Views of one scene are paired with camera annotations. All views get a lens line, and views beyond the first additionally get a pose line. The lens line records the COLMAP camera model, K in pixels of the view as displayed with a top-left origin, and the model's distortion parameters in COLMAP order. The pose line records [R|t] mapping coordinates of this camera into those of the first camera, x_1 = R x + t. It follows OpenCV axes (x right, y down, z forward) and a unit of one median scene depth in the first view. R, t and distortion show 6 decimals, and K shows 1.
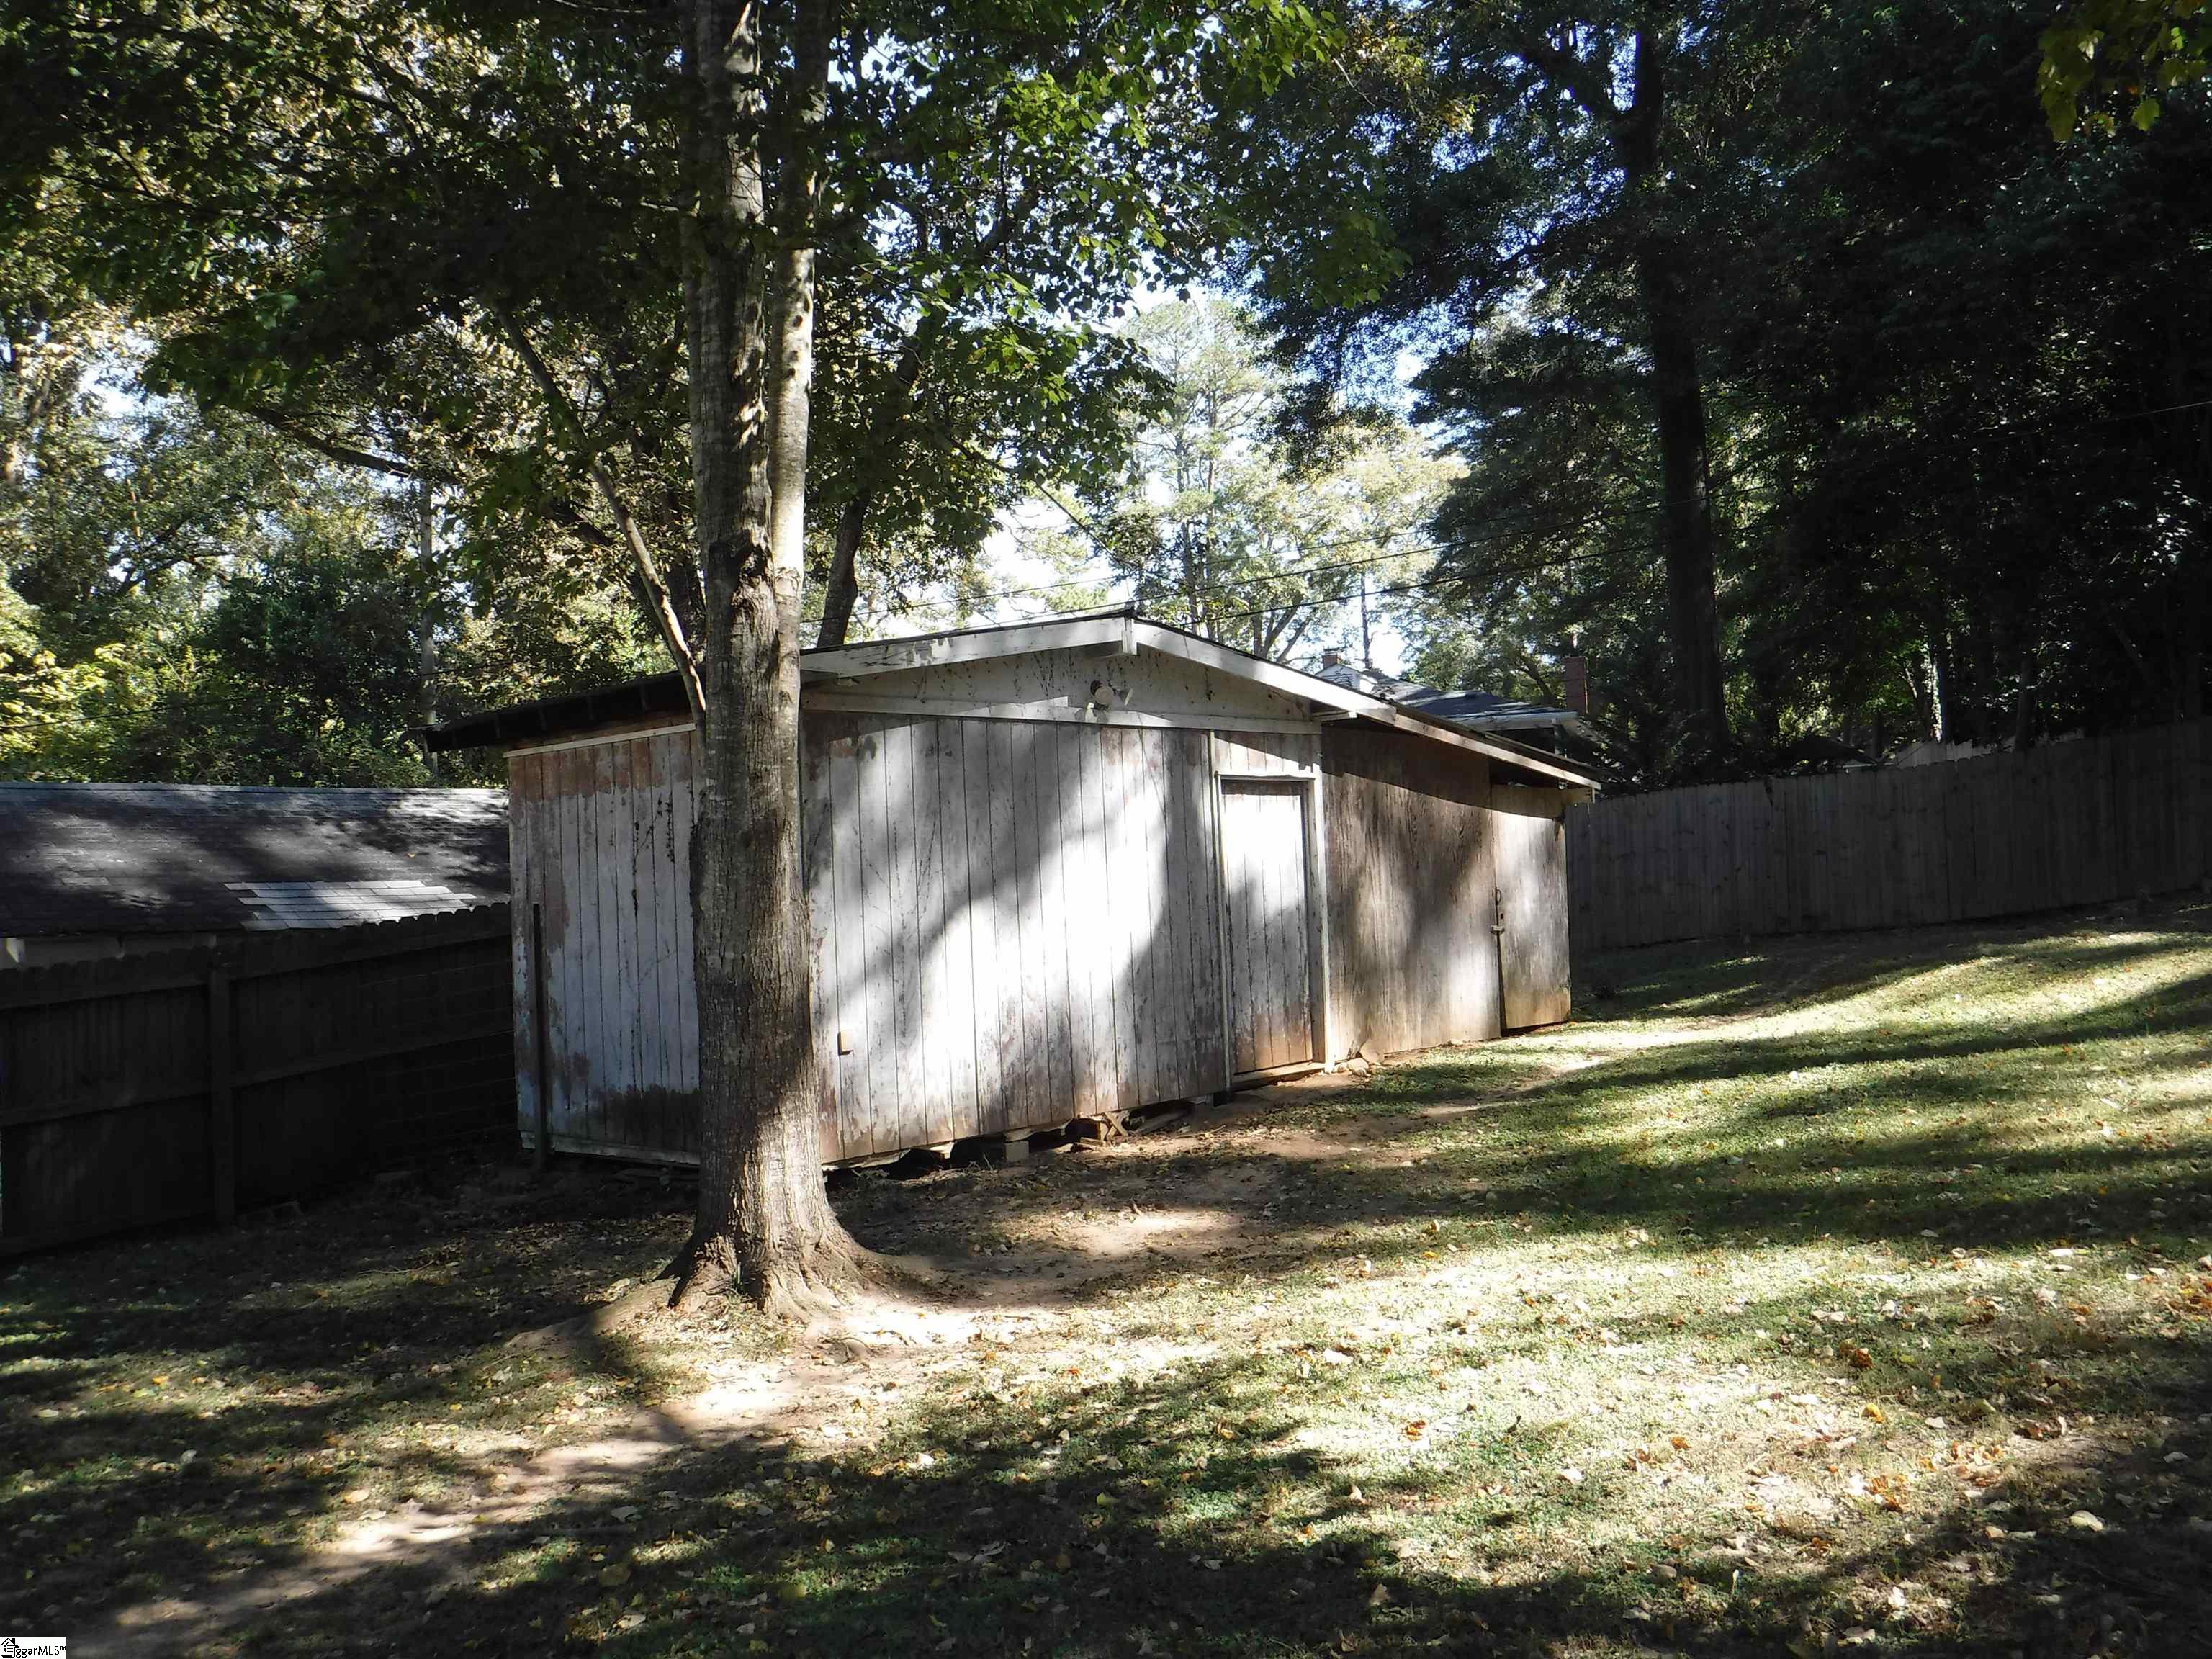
lens RADIAL K [[1826.1, 0, 1105.5], [0, 1826.1, 840.6], [0, 0, 1]] dist [-0.082829, 0.035561]
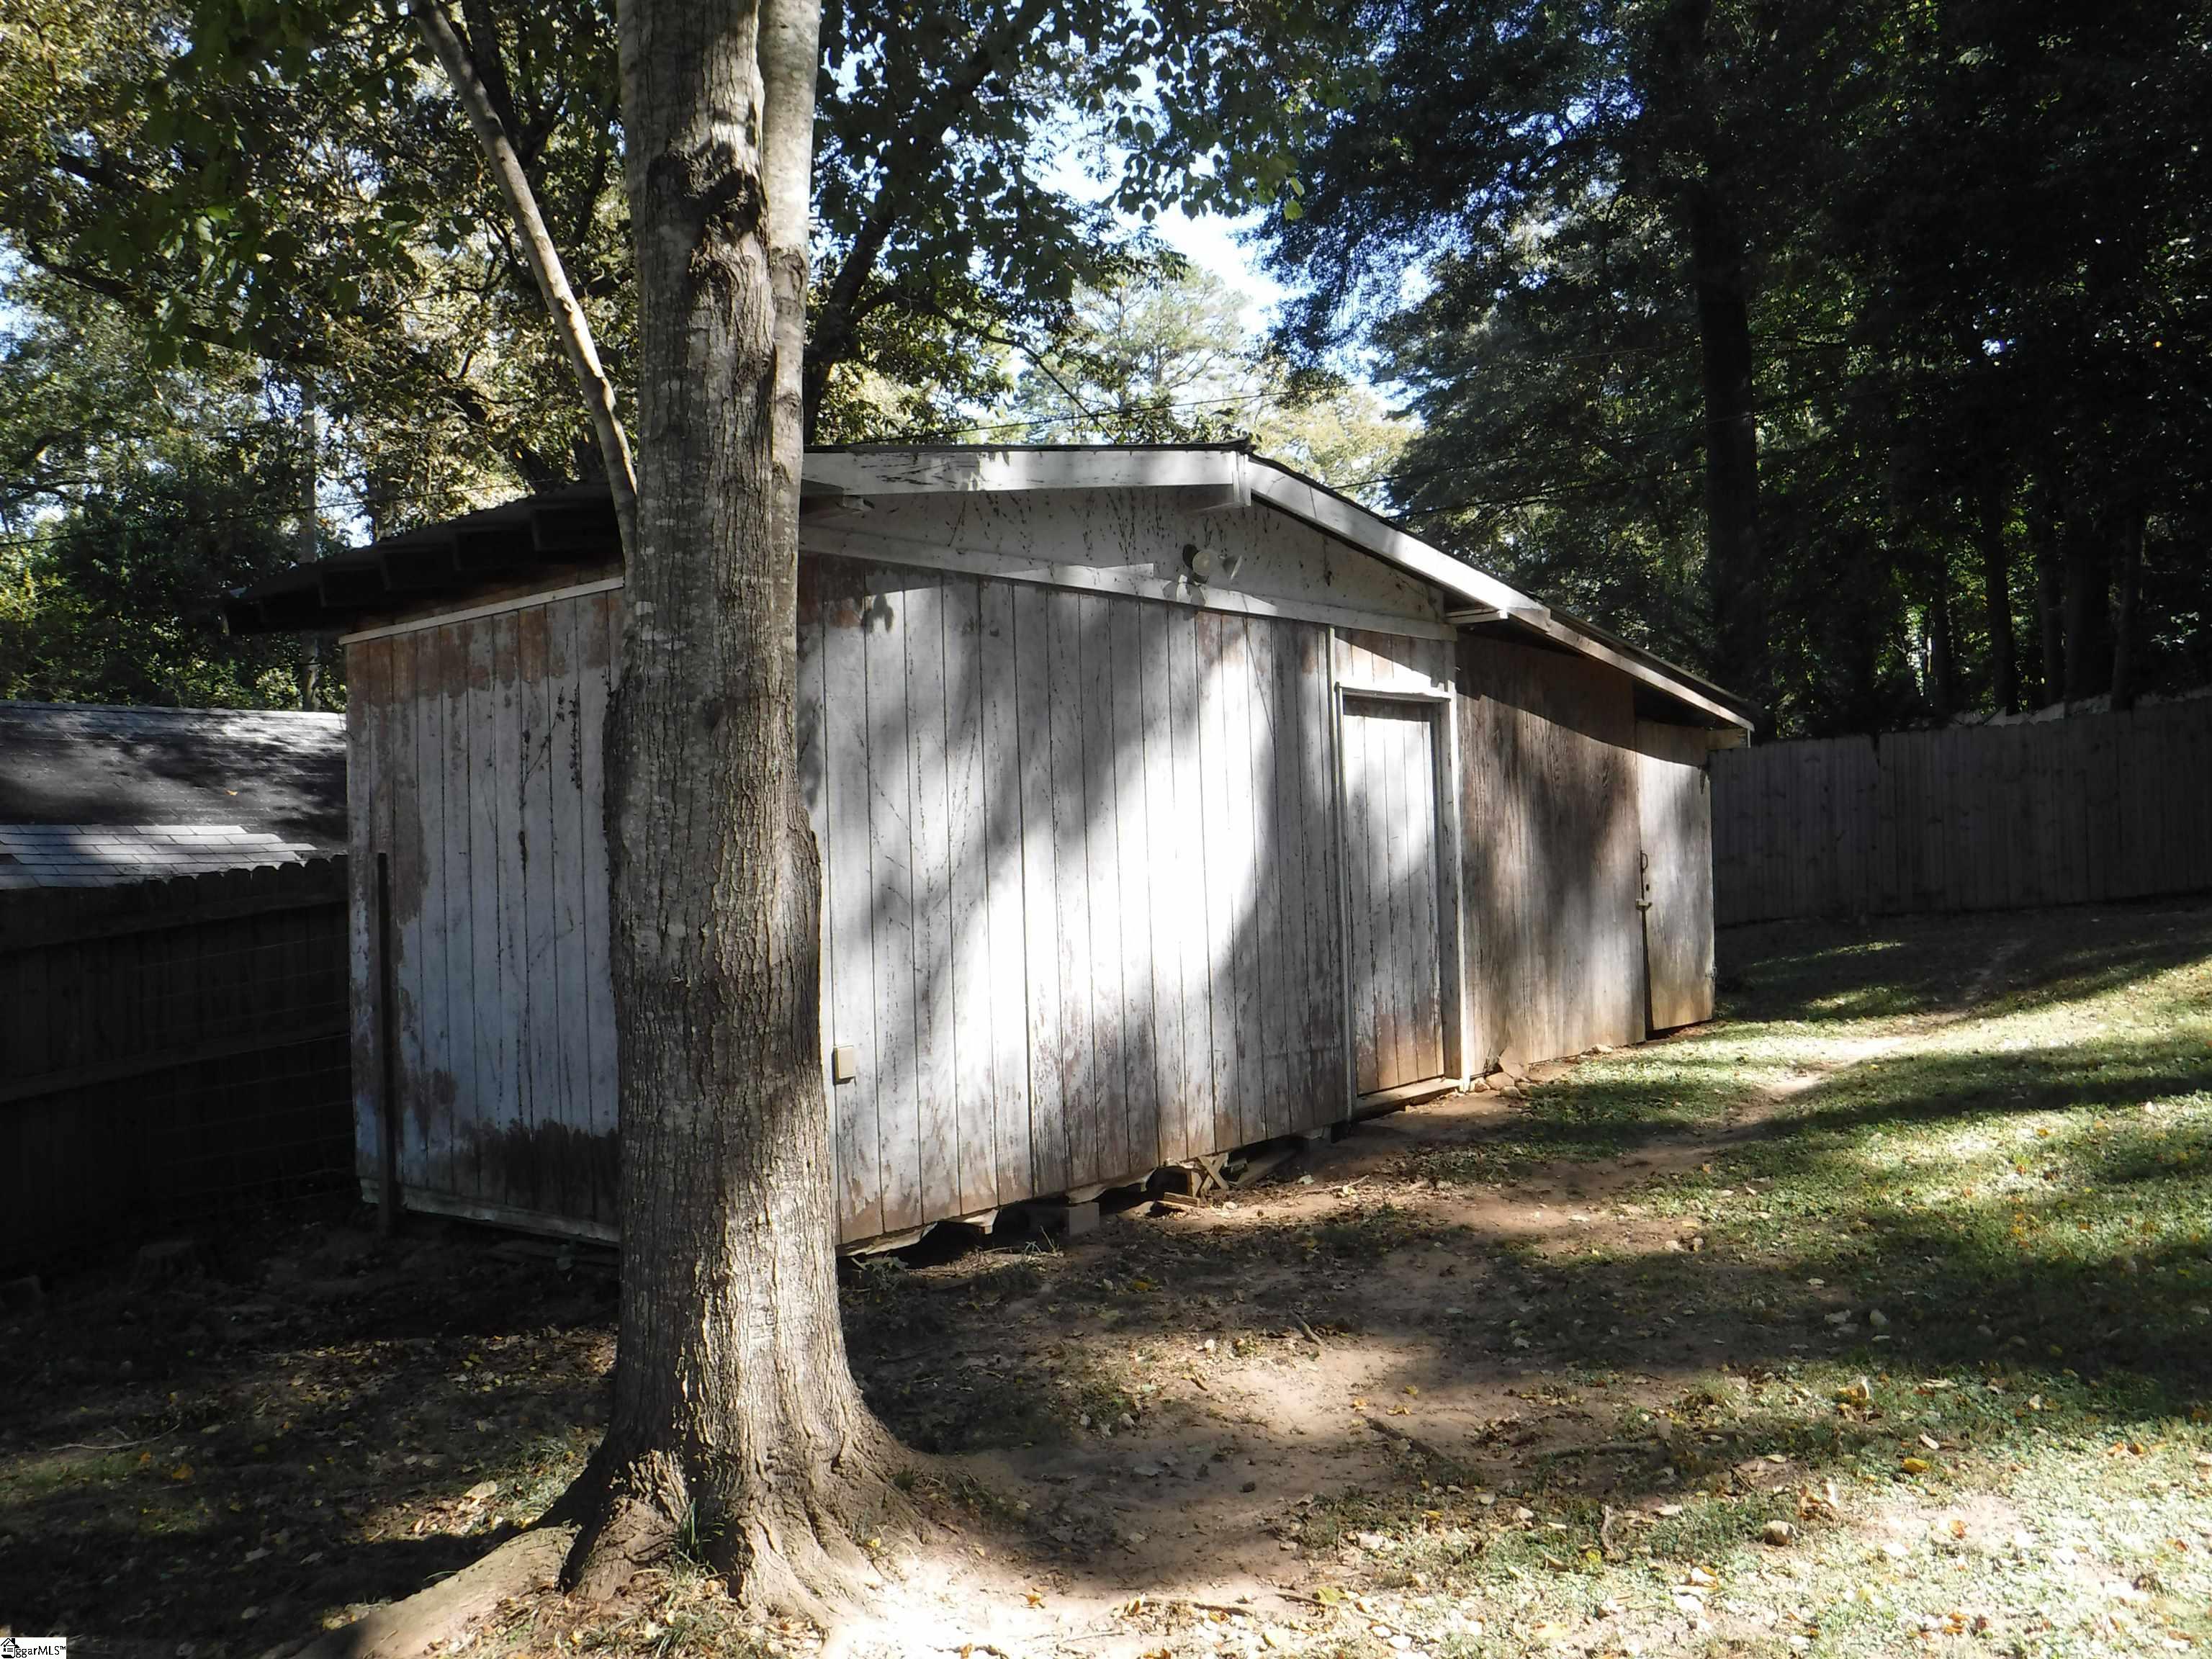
lens RADIAL K [[1826.1, 0, 1102.7], [0, 1826.1, 839.5], [0, 0, 1]] dist [-0.082829, 0.035561]
pose [[0.999059, 0.010158, 0.042158, -0.067786], [-0.010656, 0.999876, 0.011624, 0.018765], [-0.042034, -0.012062, 0.999043, 0.299186]]
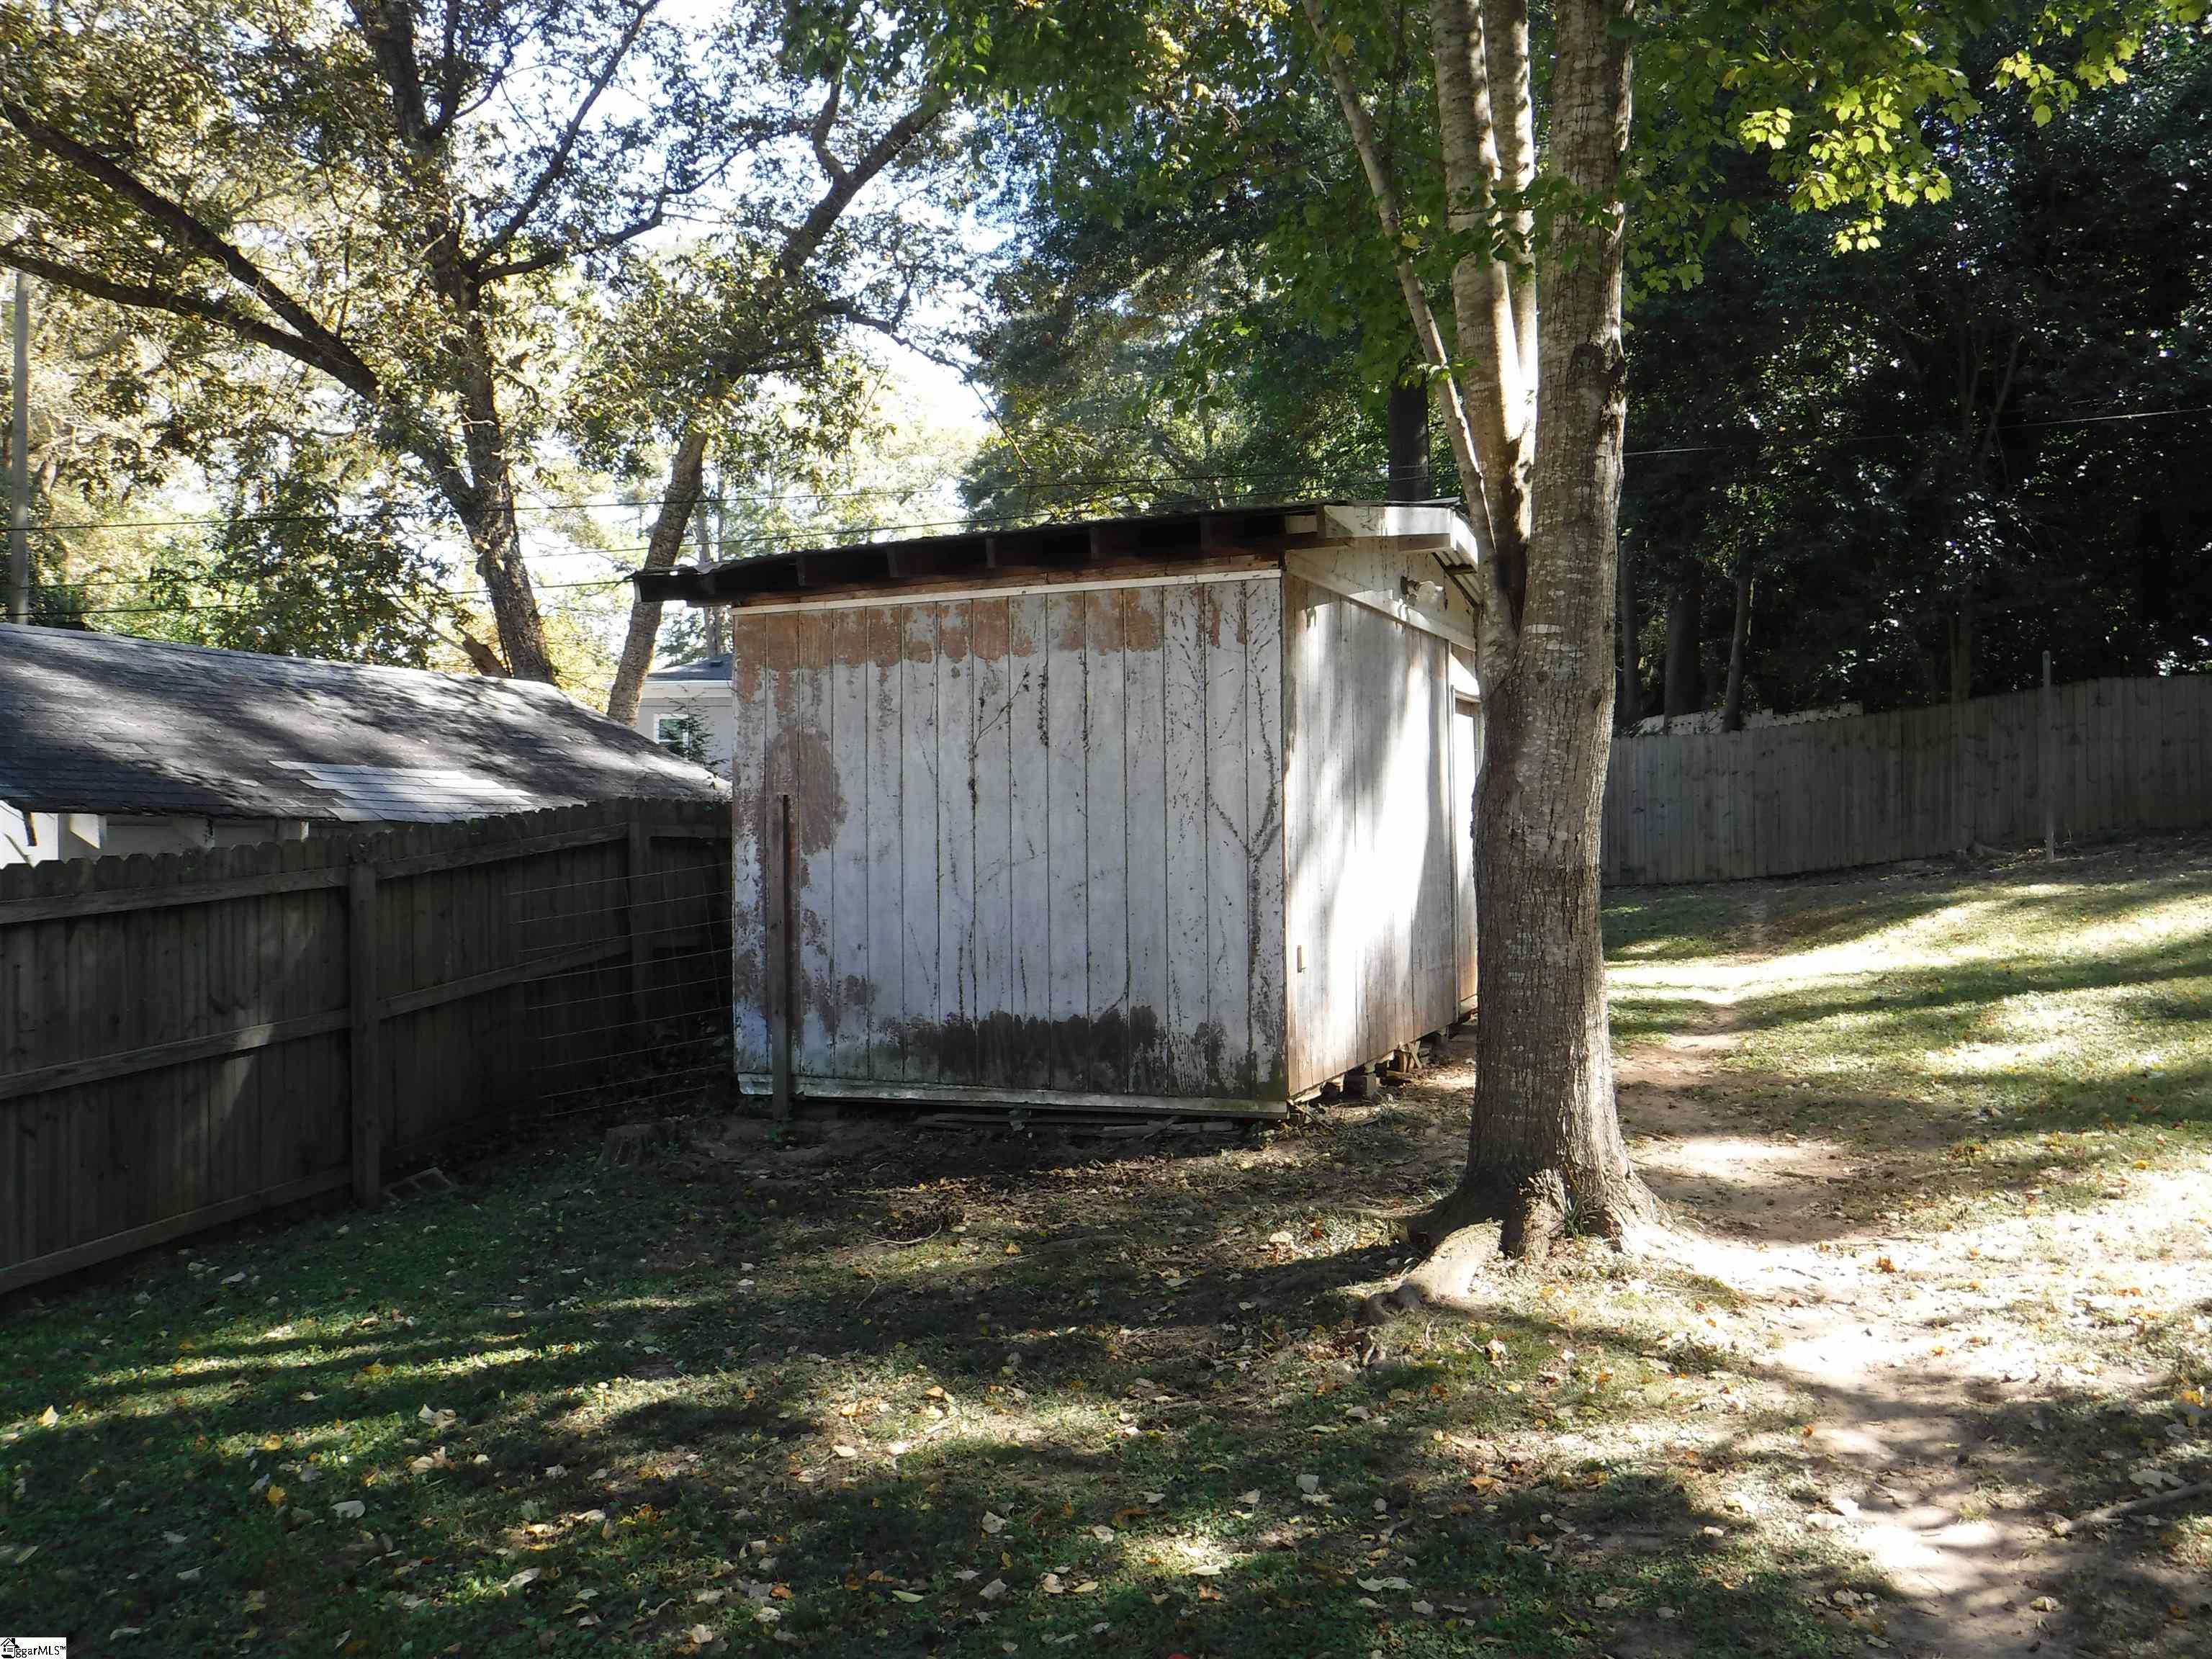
lens RADIAL K [[1826.1, 0, 1083.0], [0, 1826.1, 823.9], [0, 0, 1]] dist [-0.082829, 0.035561]
pose [[0.950564, 0.030941, 0.308984, -0.442460], [-0.033652, 0.999428, 0.003446, 0.040712], [-0.308700, -0.013674, 0.951061, 0.175011]]
